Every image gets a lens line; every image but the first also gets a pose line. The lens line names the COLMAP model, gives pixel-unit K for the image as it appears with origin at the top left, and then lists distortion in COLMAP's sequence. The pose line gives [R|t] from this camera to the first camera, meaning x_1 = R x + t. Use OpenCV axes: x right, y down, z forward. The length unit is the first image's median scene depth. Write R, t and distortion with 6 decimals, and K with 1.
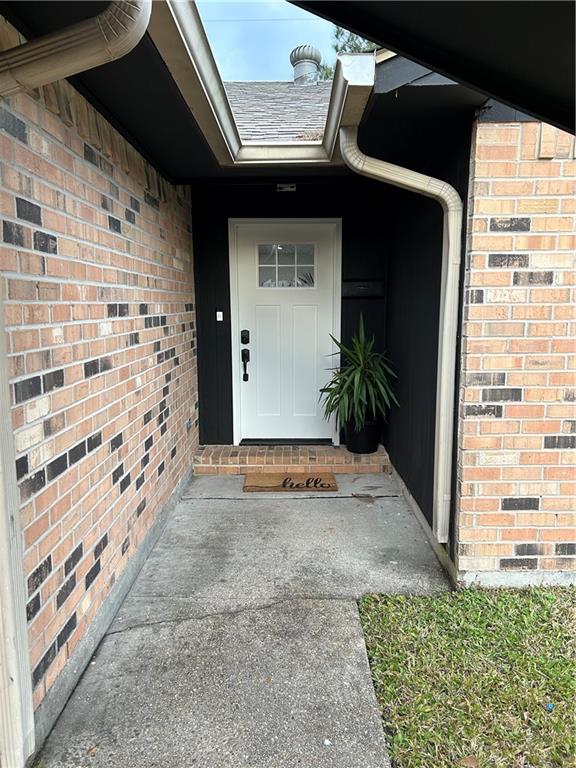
lens RADIAL K [[572.7, 0, 287.8], [0, 572.7, 387.9], [0, 0, 1]] dist [0.054302, -0.060886]
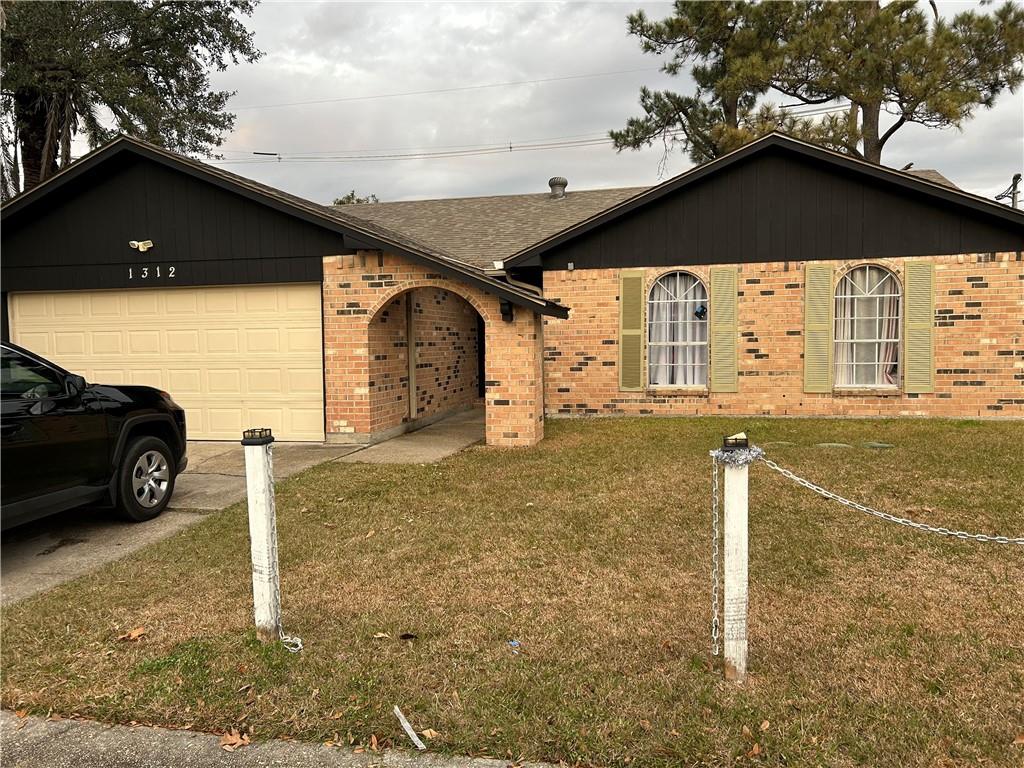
lens RADIAL K [[763.6, 0, 516.2], [0, 763.6, 385.4], [0, 0, 1]] dist [0.054302, -0.060886]
pose [[0.977188, 0.001909, -0.212366, 0.729689], [-0.020023, 0.996334, -0.083178, 0.372040], [0.211429, 0.085533, 0.973644, -2.138406]]
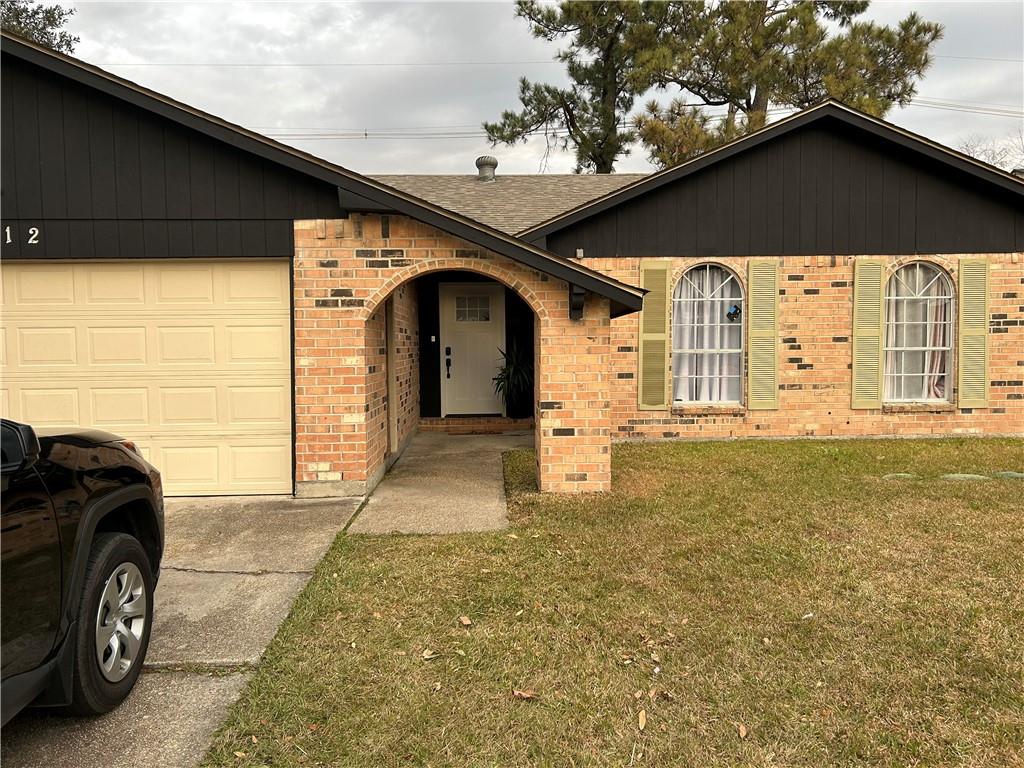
lens RADIAL K [[763.6, 0, 509.5], [0, 763.6, 377.3], [0, 0, 1]] dist [0.054302, -0.060886]
pose [[0.999433, -0.007616, 0.032811, 0.038169], [0.011034, 0.994383, -0.105262, 0.288988], [-0.031825, 0.105564, 0.993903, -1.562104]]
